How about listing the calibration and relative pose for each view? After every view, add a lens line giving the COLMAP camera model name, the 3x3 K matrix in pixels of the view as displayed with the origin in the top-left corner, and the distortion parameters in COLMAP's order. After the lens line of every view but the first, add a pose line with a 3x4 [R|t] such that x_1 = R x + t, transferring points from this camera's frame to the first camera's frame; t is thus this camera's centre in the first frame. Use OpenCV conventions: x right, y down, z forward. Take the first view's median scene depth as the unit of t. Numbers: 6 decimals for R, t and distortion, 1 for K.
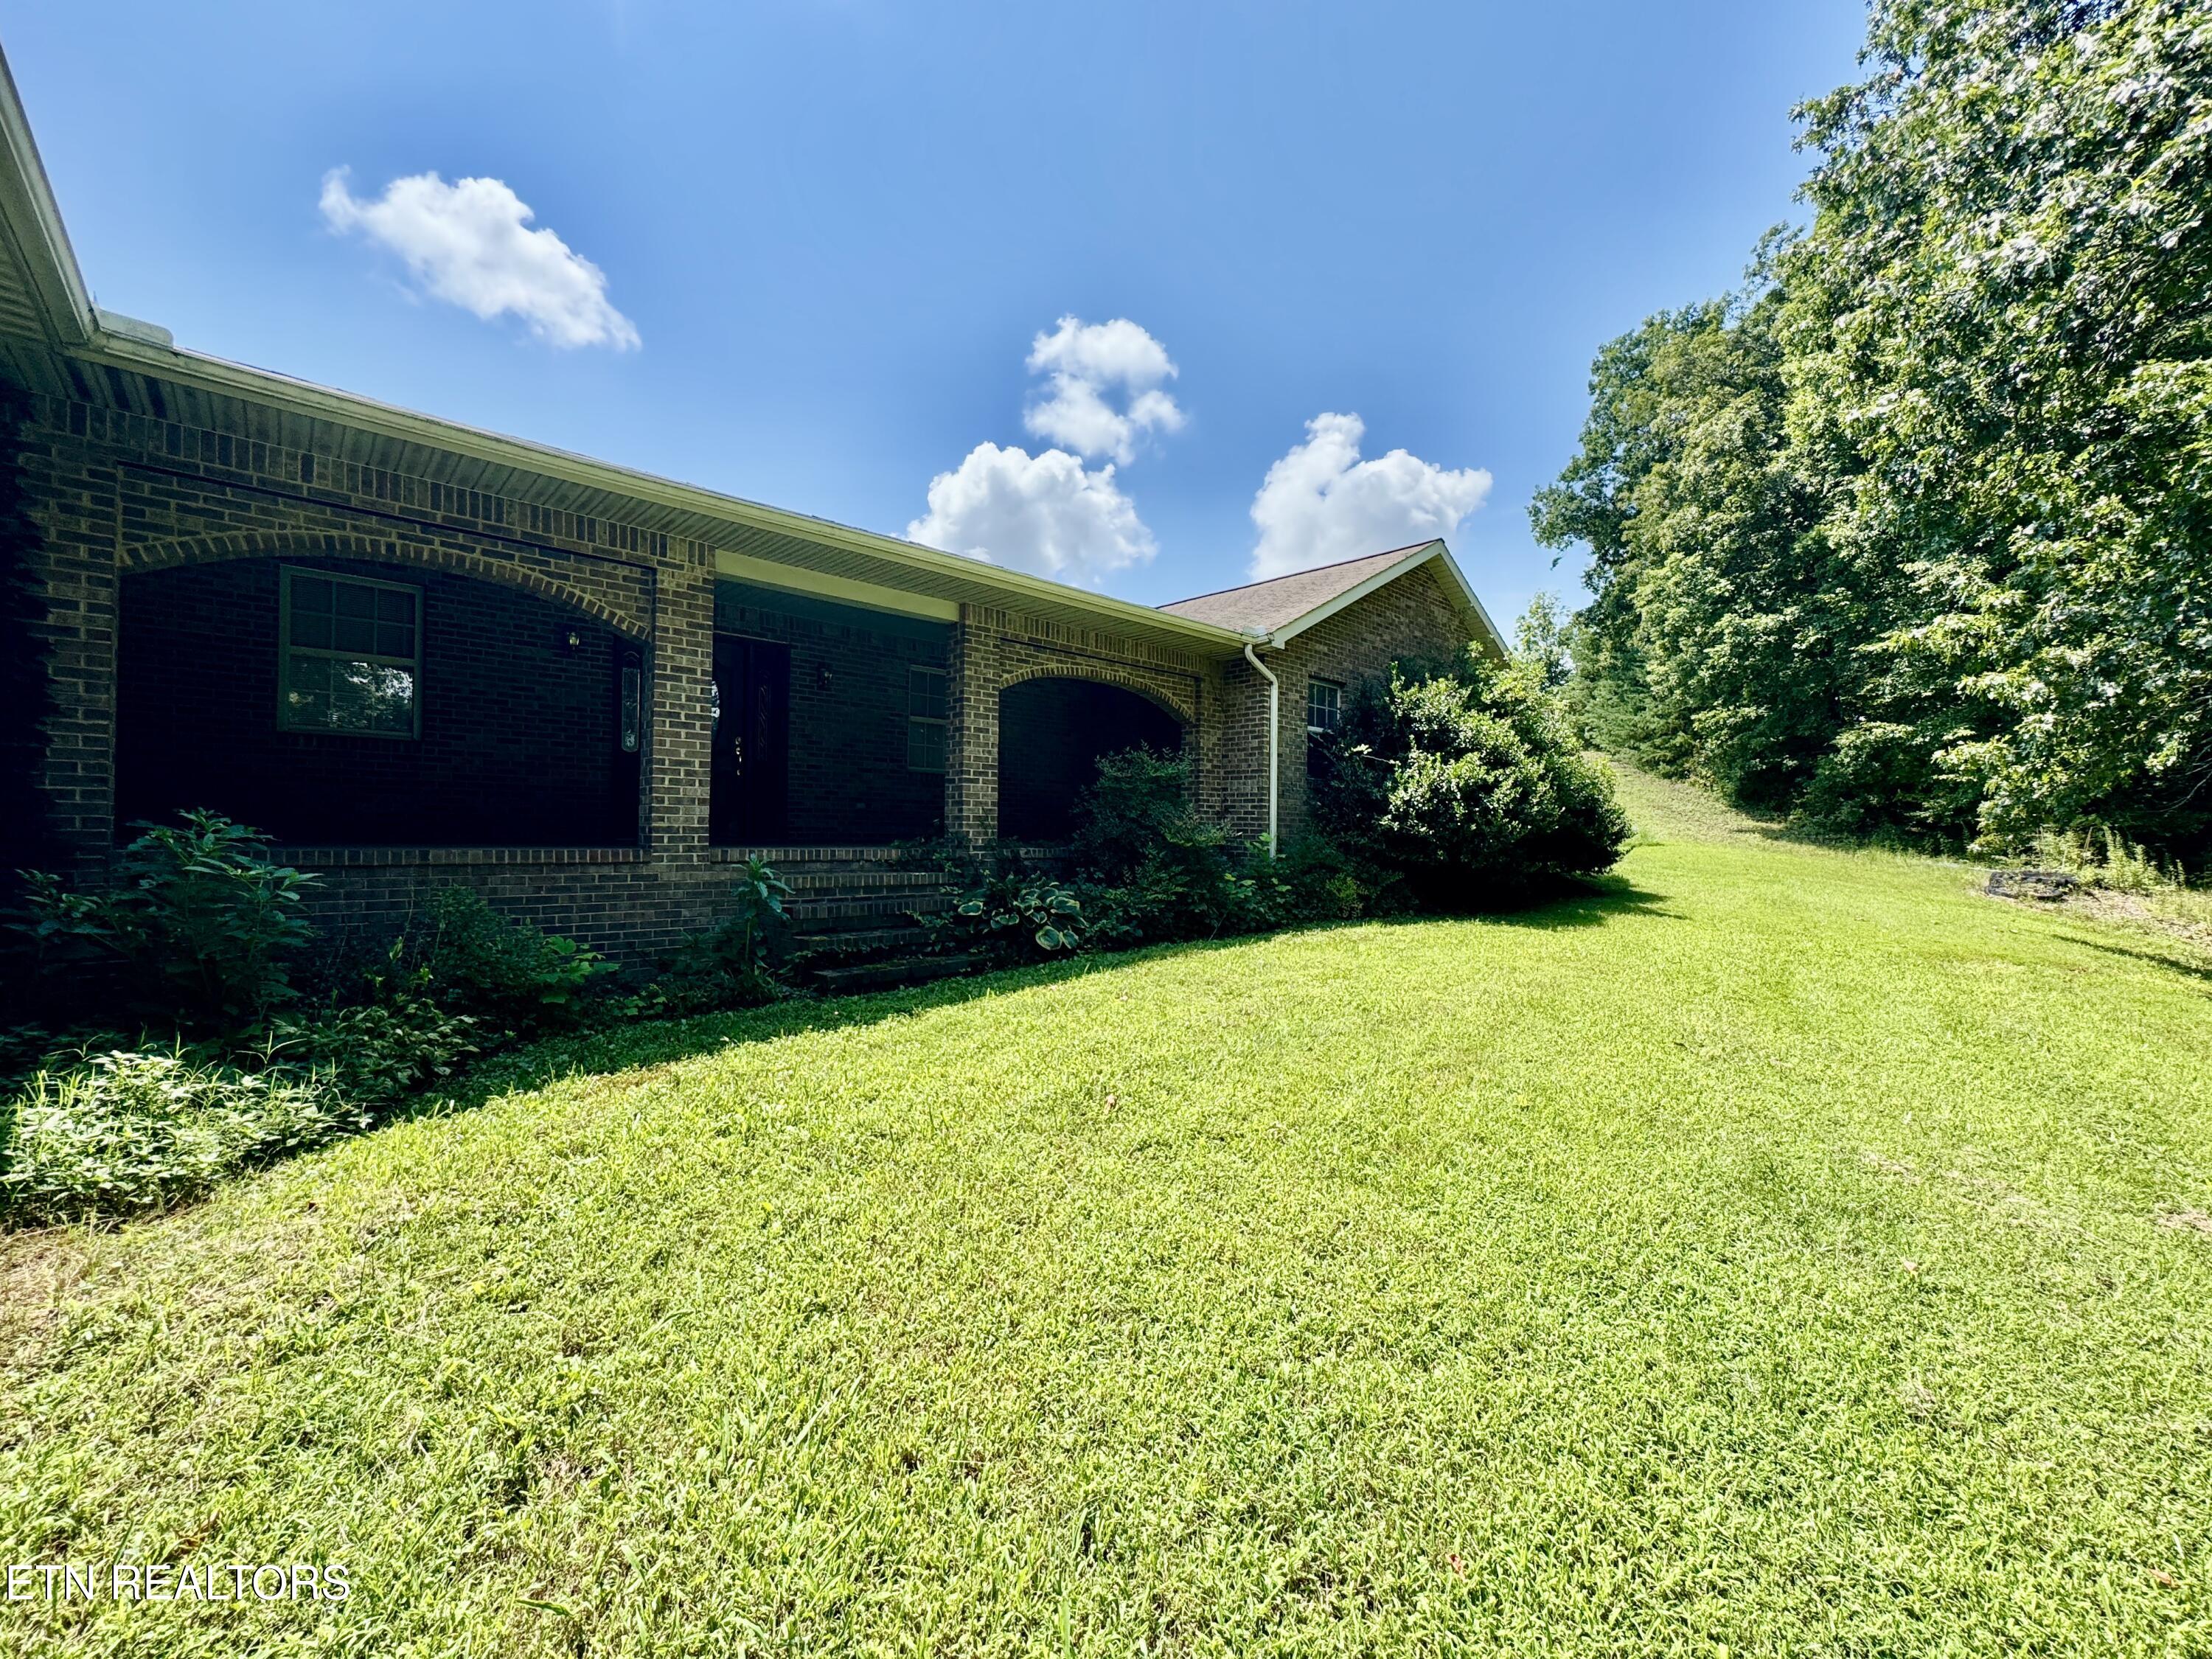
lens RADIAL K [[872.2, 0, 1106.0], [0, 872.2, 829.5], [0, 0, 1]] dist [-0.005361, 0.000317]
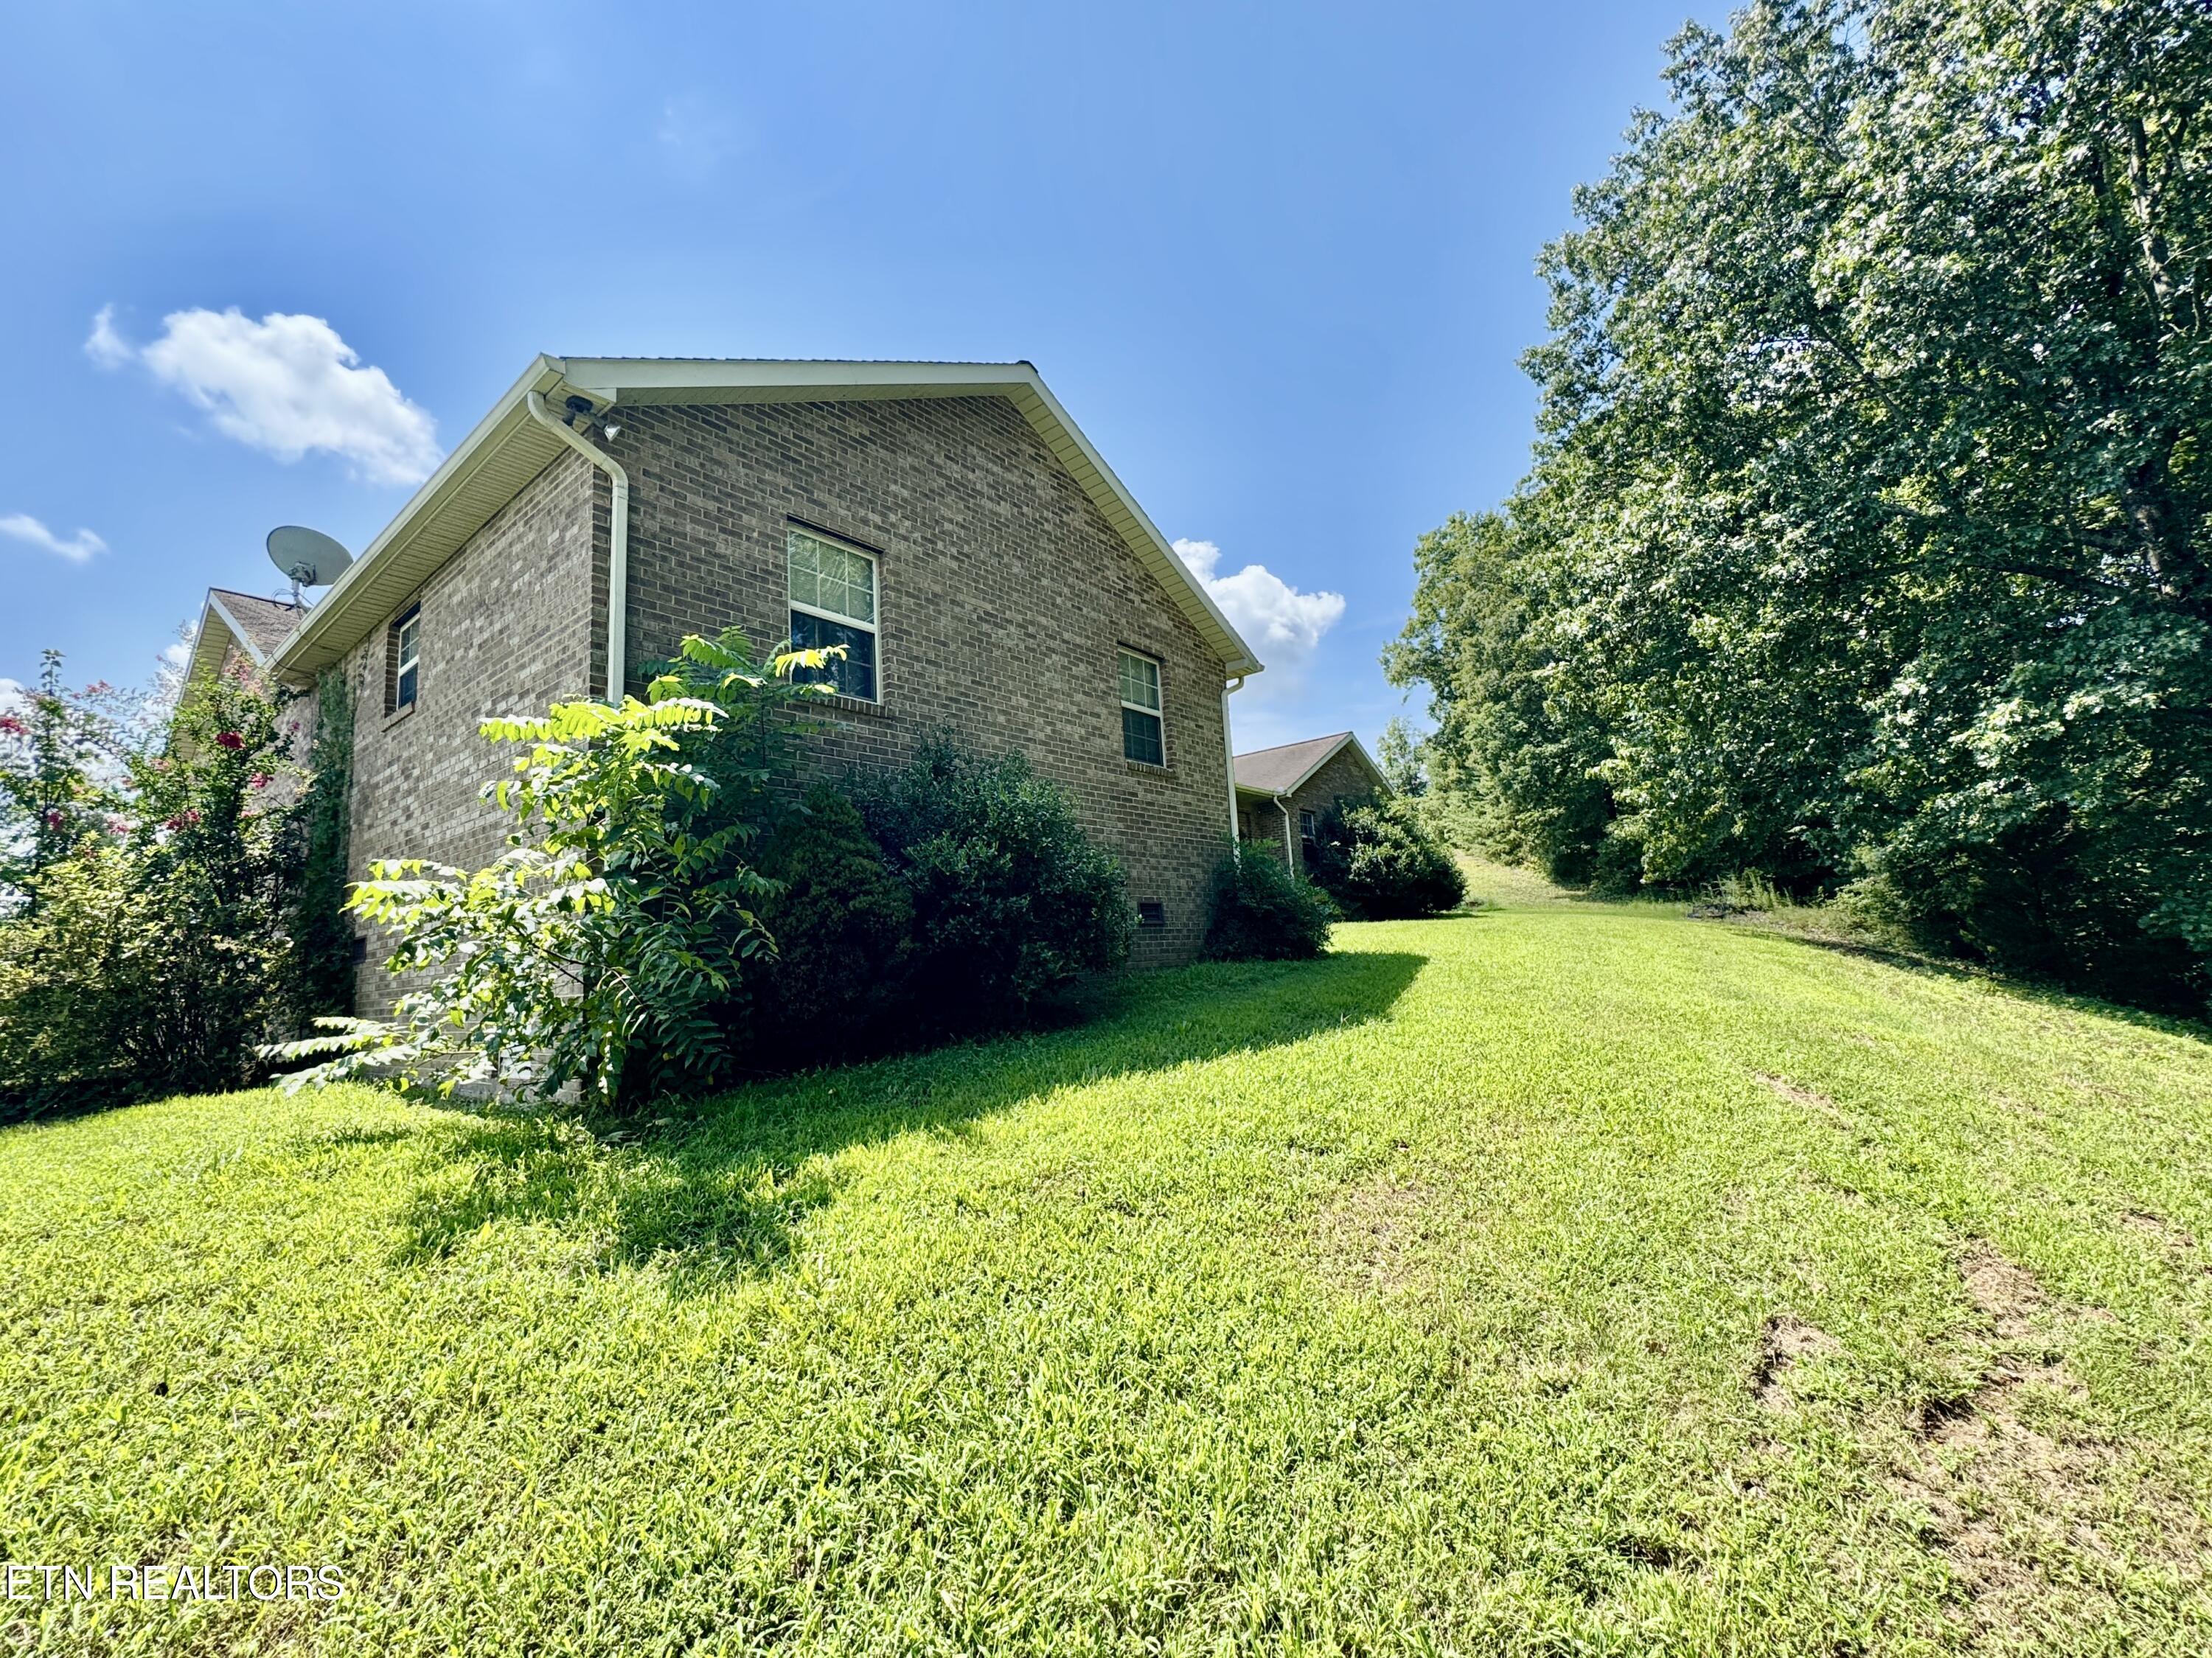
lens RADIAL K [[884.9, 0, 1145.3], [0, 884.9, 826.6], [0, 0, 1]] dist [0.013476, 0.000083]
pose [[0.983736, -0.052254, 0.171854, -0.428981], [0.076686, 0.987354, -0.138750, 0.104984], [-0.162430, 0.149672, 0.975302, -0.824279]]
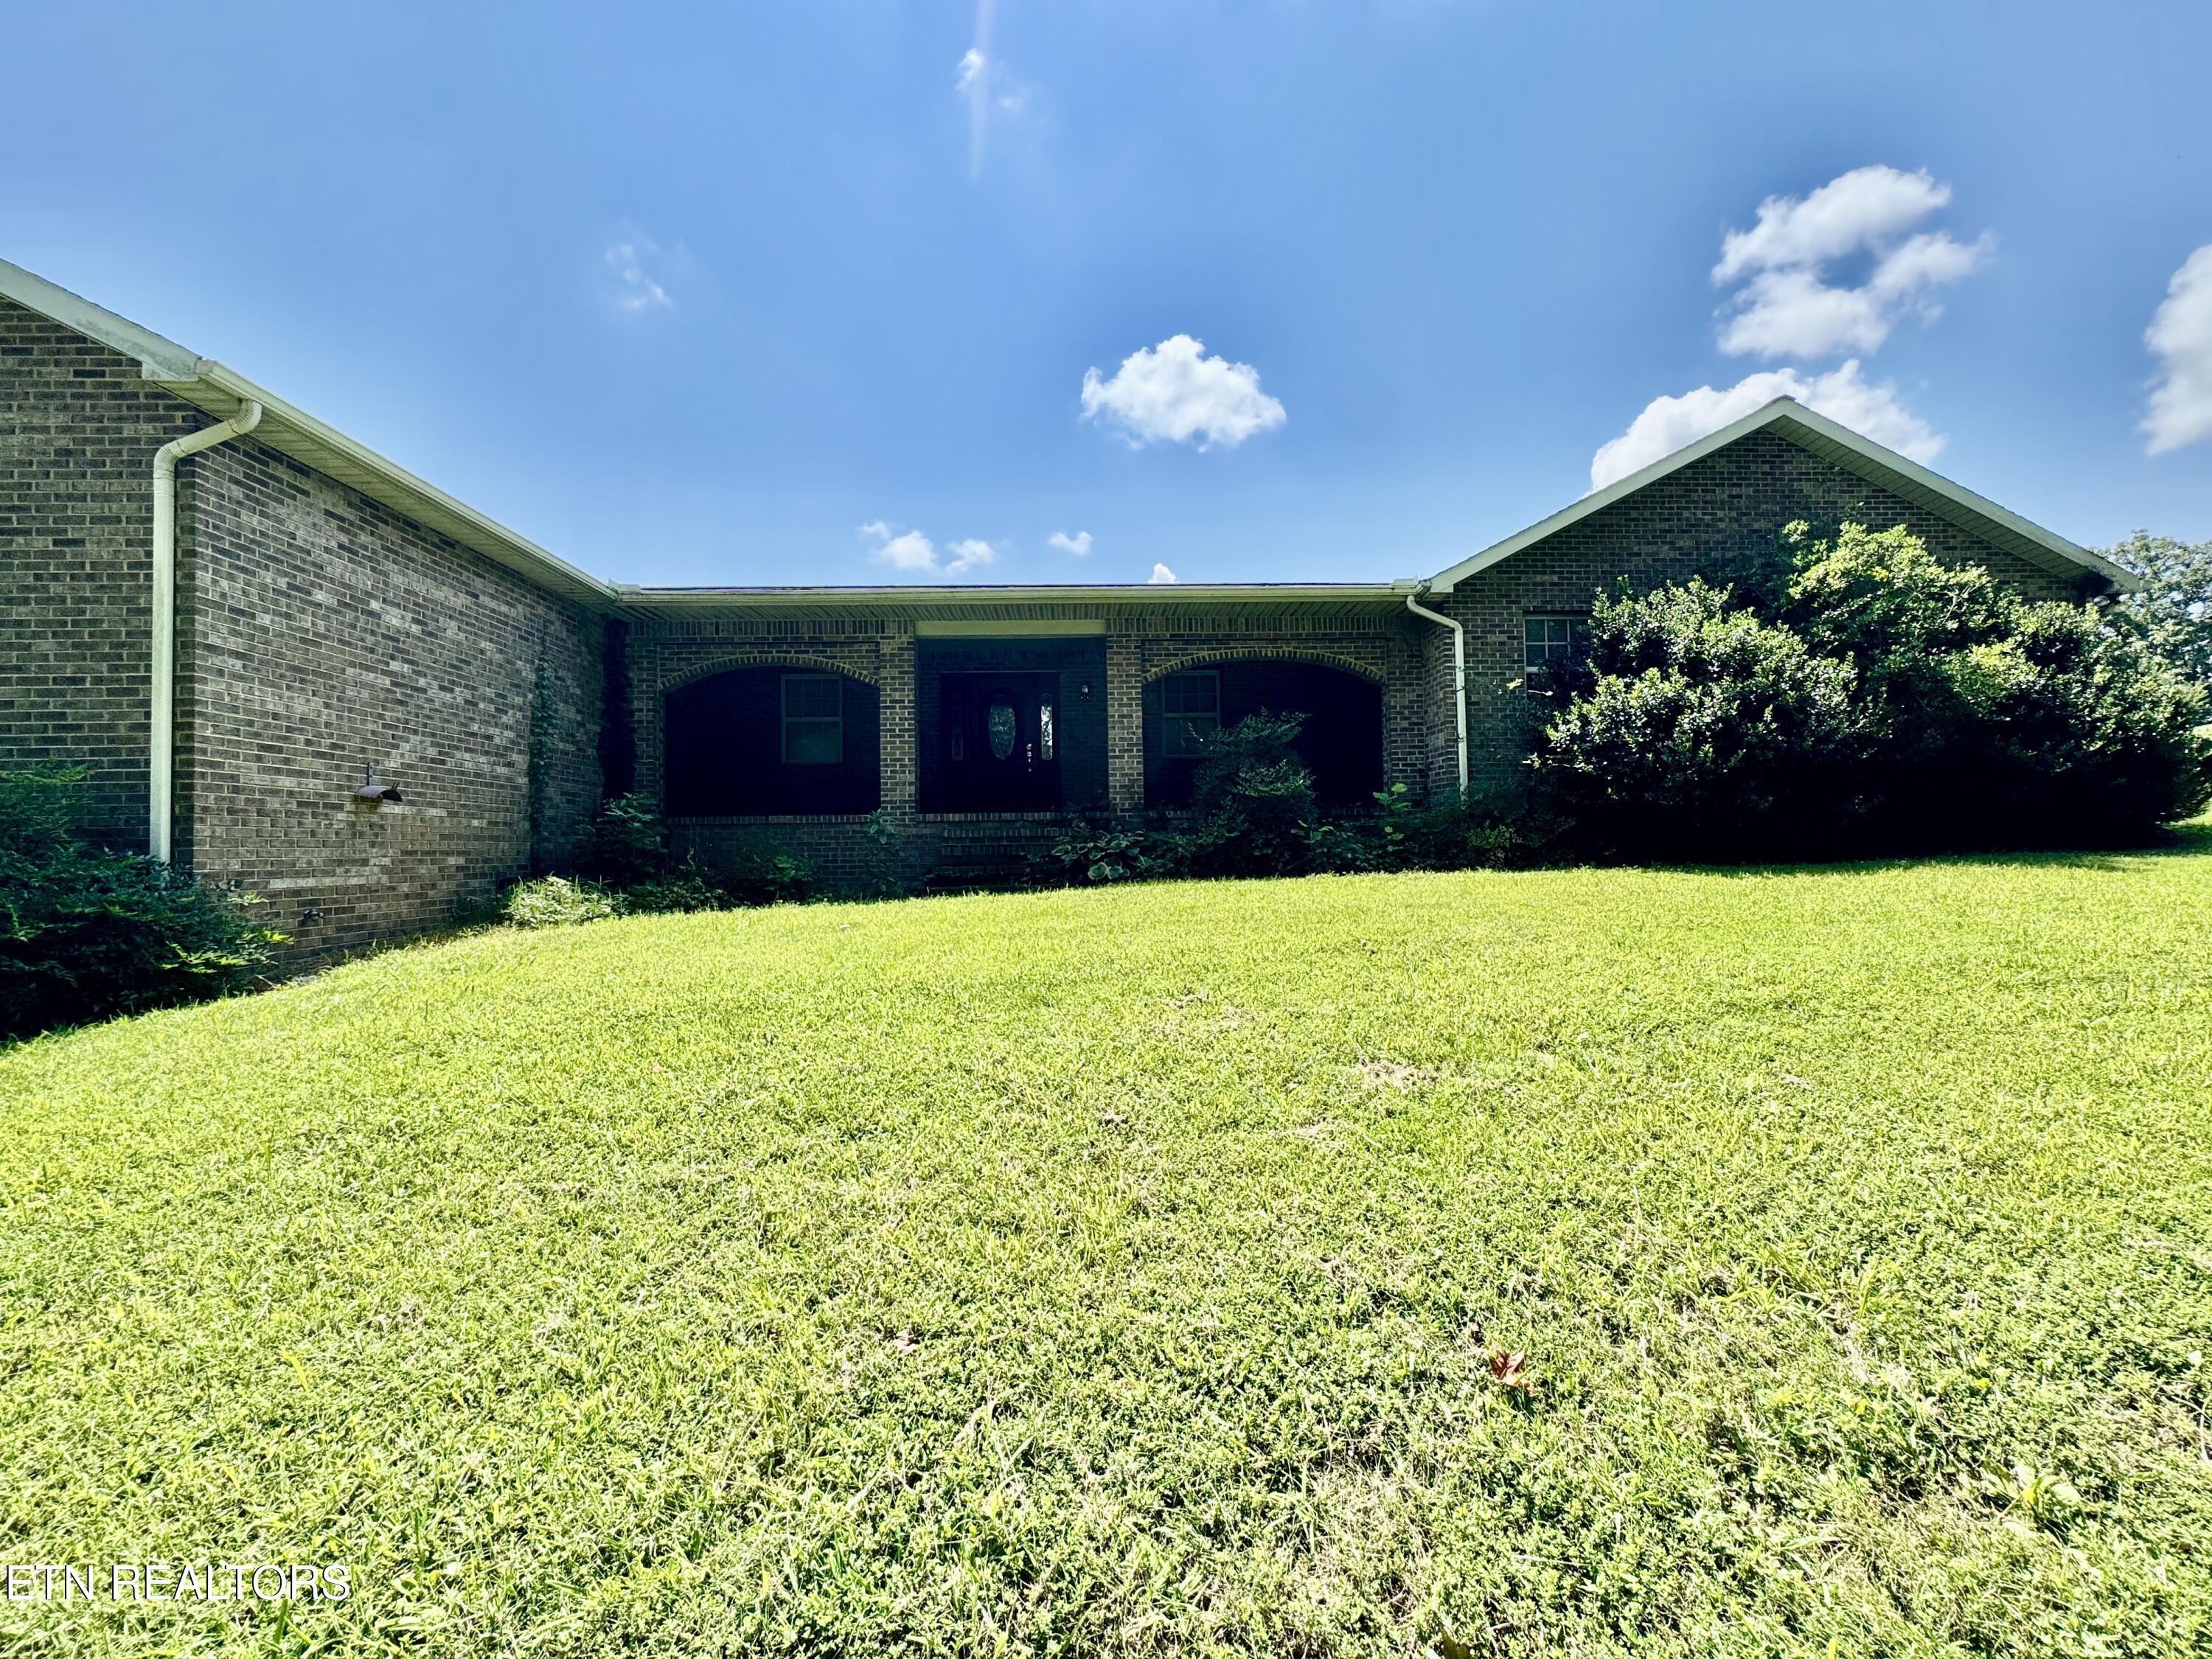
lens RADIAL K [[872.2, 0, 1106.0], [0, 872.2, 829.5], [0, 0, 1]] dist [-0.005361, 0.000317]
pose [[0.754373, -0.043949, -0.654973, 0.472441], [0.029468, 0.999018, -0.033095, 0.064539], [0.655784, 0.005665, 0.754927, 0.028508]]
